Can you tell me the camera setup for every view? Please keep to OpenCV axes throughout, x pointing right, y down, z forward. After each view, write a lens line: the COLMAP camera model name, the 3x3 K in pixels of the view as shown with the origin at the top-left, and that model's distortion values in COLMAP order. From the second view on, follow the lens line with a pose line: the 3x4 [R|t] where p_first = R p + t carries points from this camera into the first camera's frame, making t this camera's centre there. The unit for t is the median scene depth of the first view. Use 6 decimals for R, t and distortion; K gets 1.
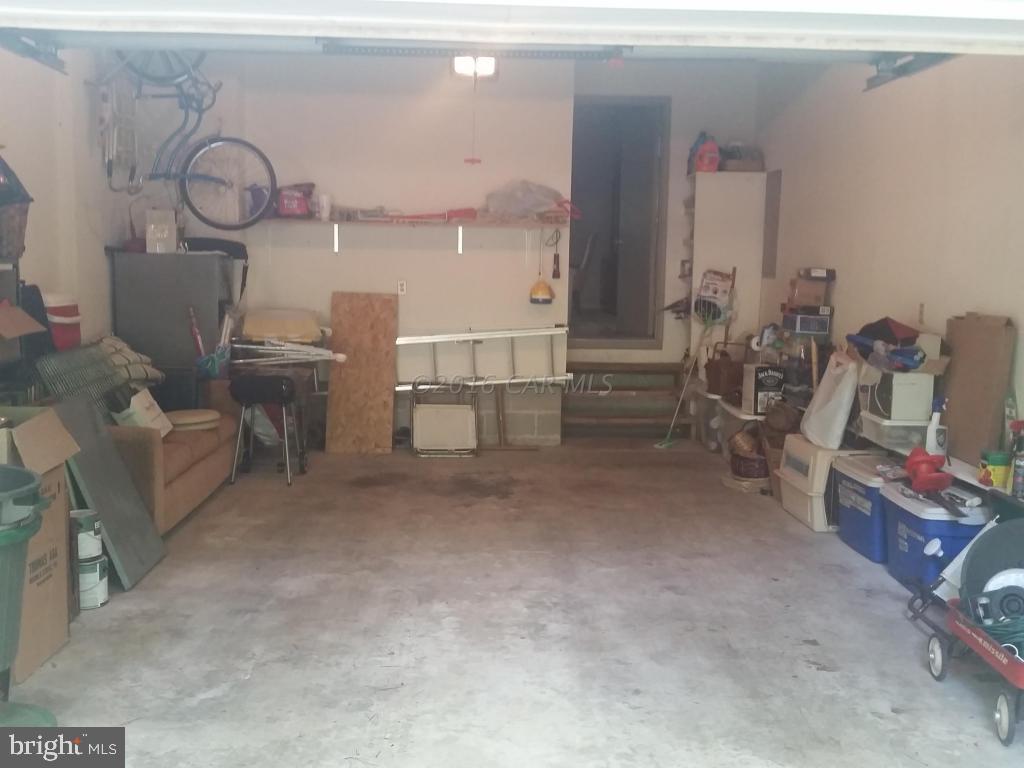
lens RADIAL K [[1116.1, 0, 510.6], [0, 1116.1, 387.8], [0, 0, 1]] dist [0.108667, -0.011439]
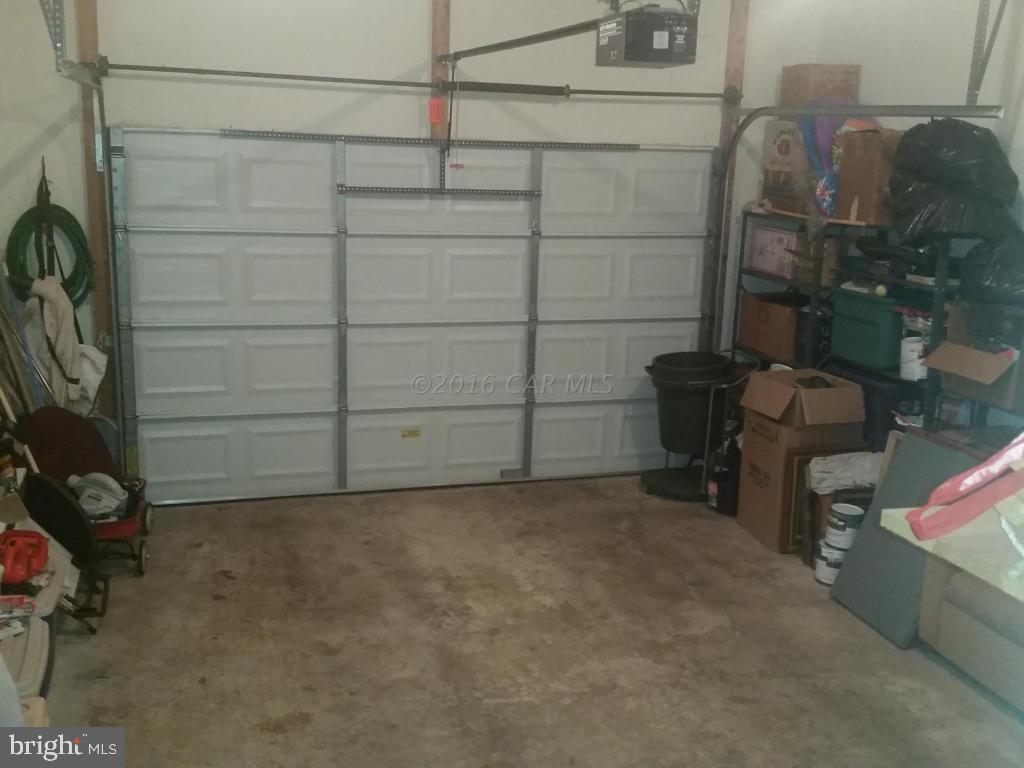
lens RADIAL K [[1116.1, 0, 510.6], [0, 1116.1, 387.8], [0, 0, 1]] dist [0.108667, -0.011439]
pose [[-0.970141, 0.005720, -0.242472, 0.244990], [-0.075556, 0.942849, 0.324543, -0.368597], [0.230471, 0.333173, -0.914264, 1.989021]]
